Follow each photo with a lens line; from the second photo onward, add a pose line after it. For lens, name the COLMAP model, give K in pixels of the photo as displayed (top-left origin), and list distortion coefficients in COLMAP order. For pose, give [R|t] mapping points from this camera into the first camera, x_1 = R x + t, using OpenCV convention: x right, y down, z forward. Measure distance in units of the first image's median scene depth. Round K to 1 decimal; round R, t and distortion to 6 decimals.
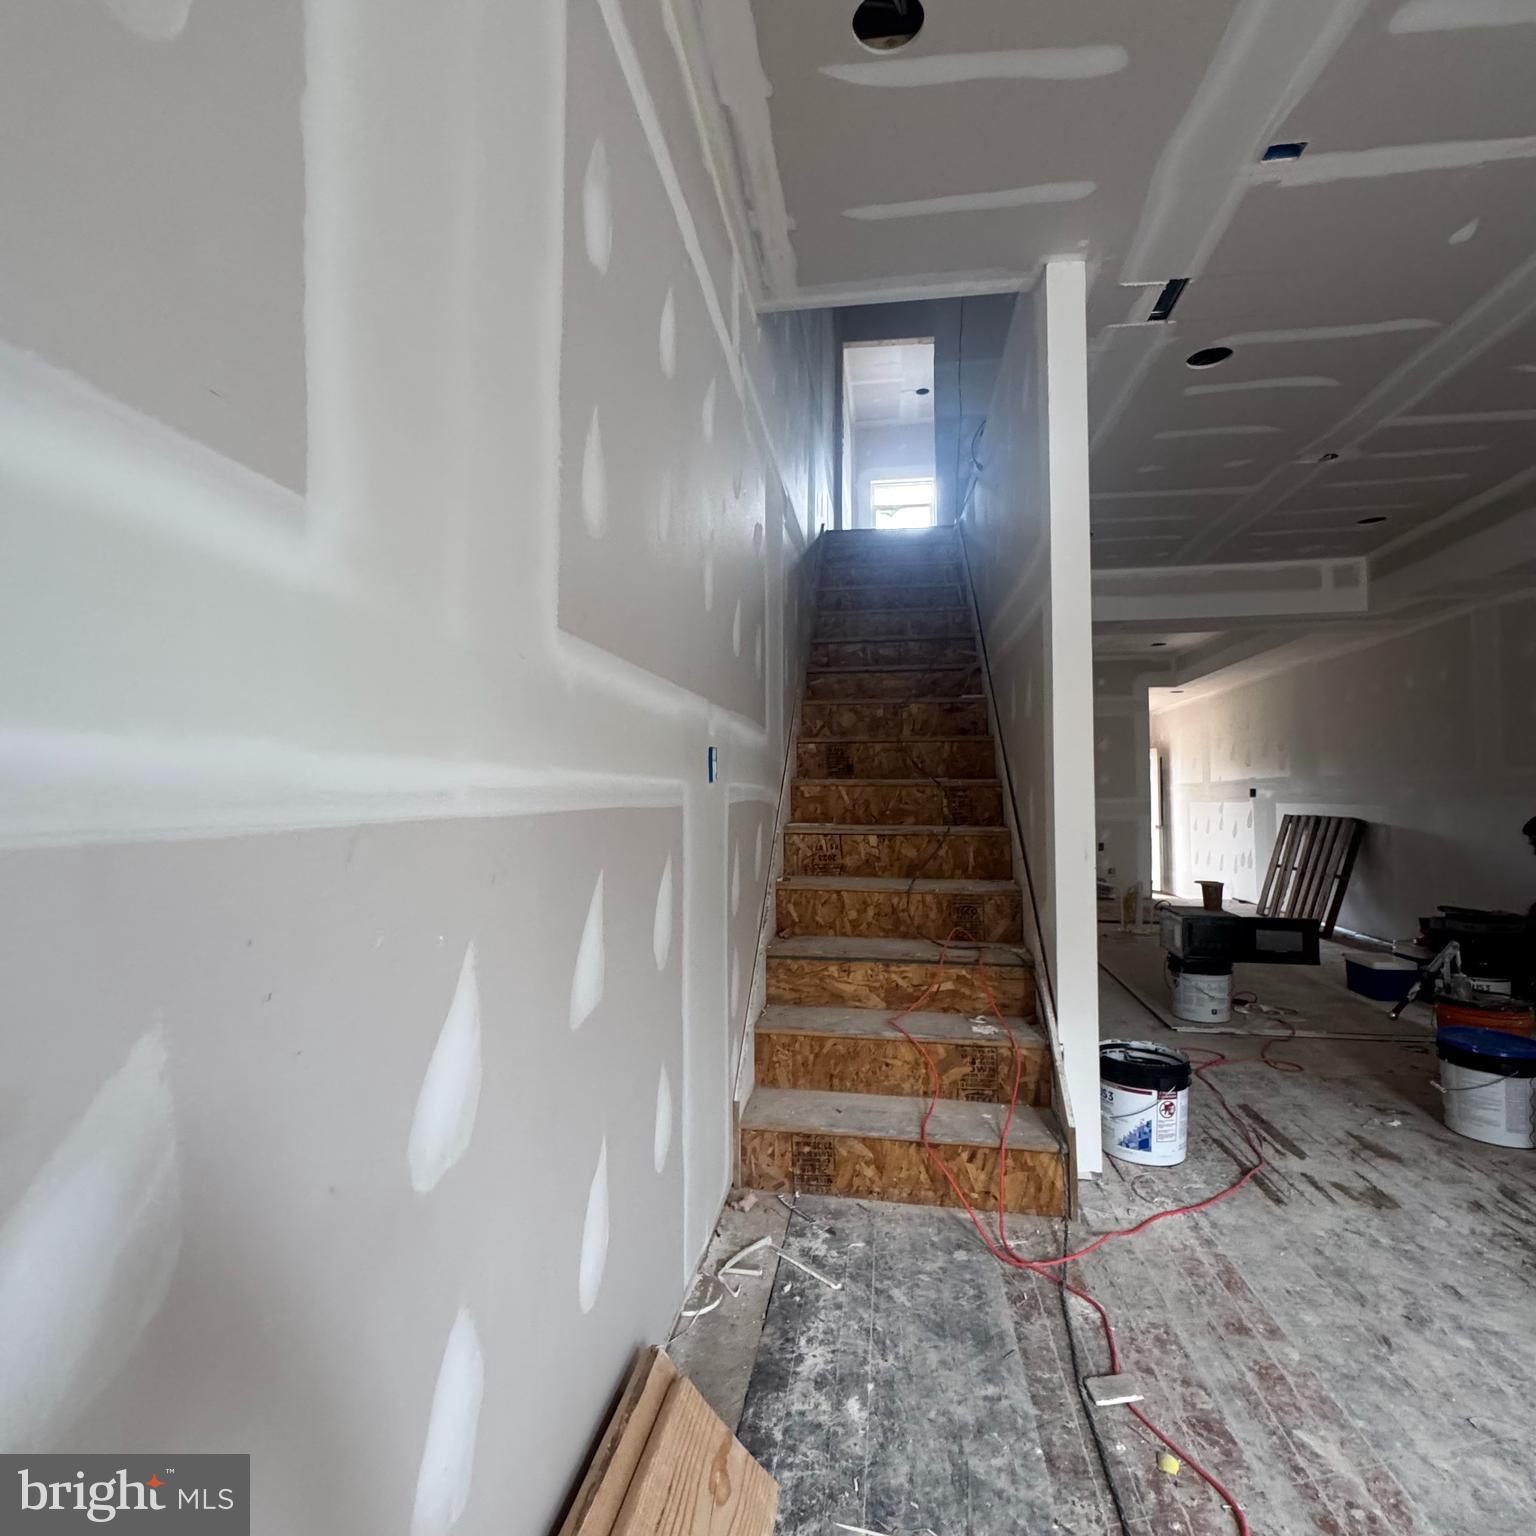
lens RADIAL K [[814.9, 0, 766.3], [0, 814.9, 765.0], [0, 0, 1]] dist [-0.004876, 0.000319]
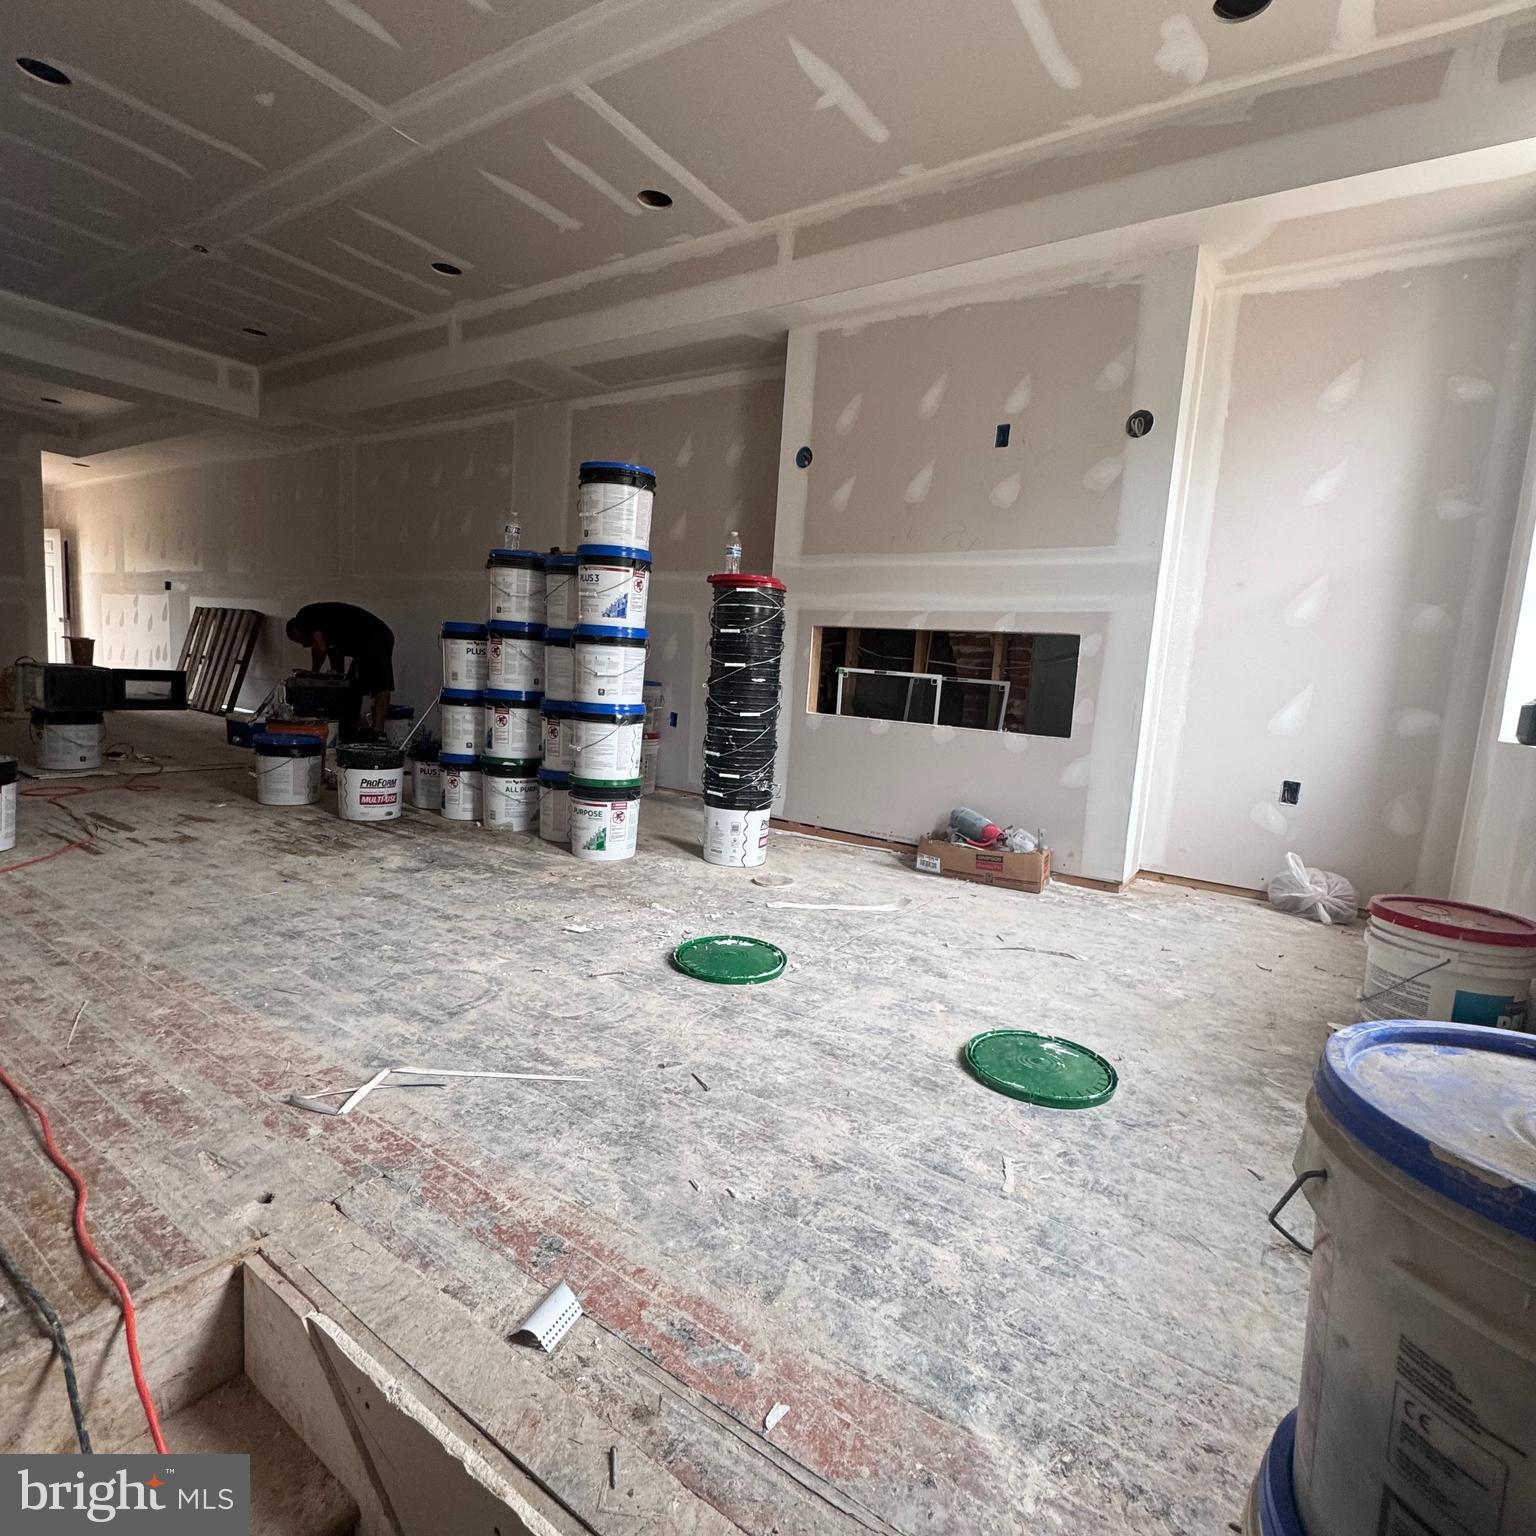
lens RADIAL K [[814.9, 0, 767.3], [0, 814.9, 766.5], [0, 0, 1]] dist [-0.004876, 0.000319]
pose [[0.422238, -0.085567, 0.902438, -0.029580], [-0.107593, 0.983767, 0.143619, 0.067565], [-0.900077, -0.157737, 0.406177, -0.241503]]
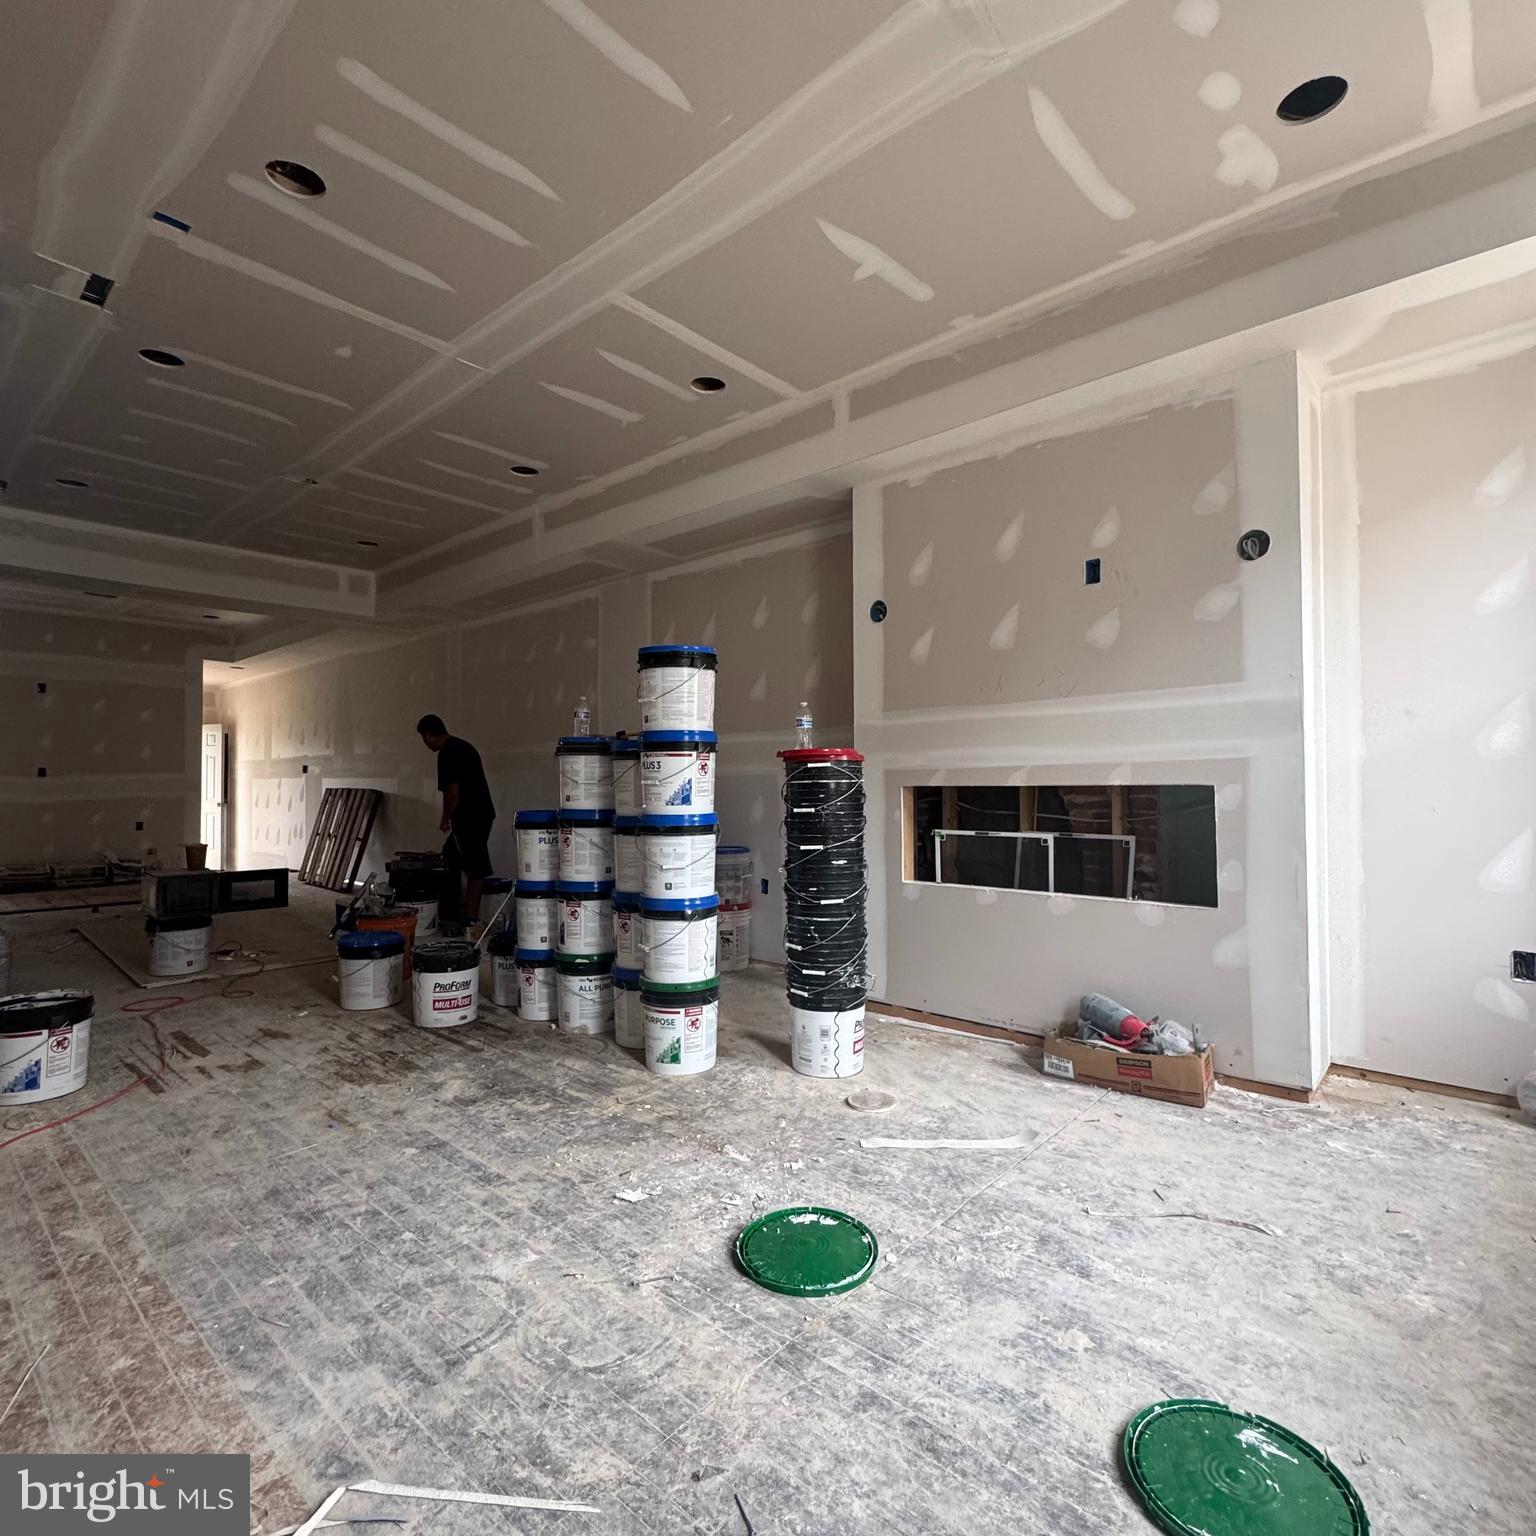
lens RADIAL K [[814.9, 0, 766.6], [0, 814.9, 767.3], [0, 0, 1]] dist [-0.004876, 0.000319]
pose [[0.545934, 0.013301, 0.837723, 0.063021], [-0.032798, 0.999447, 0.005506, 0.012647], [-0.837186, -0.030482, 0.546068, -0.230195]]
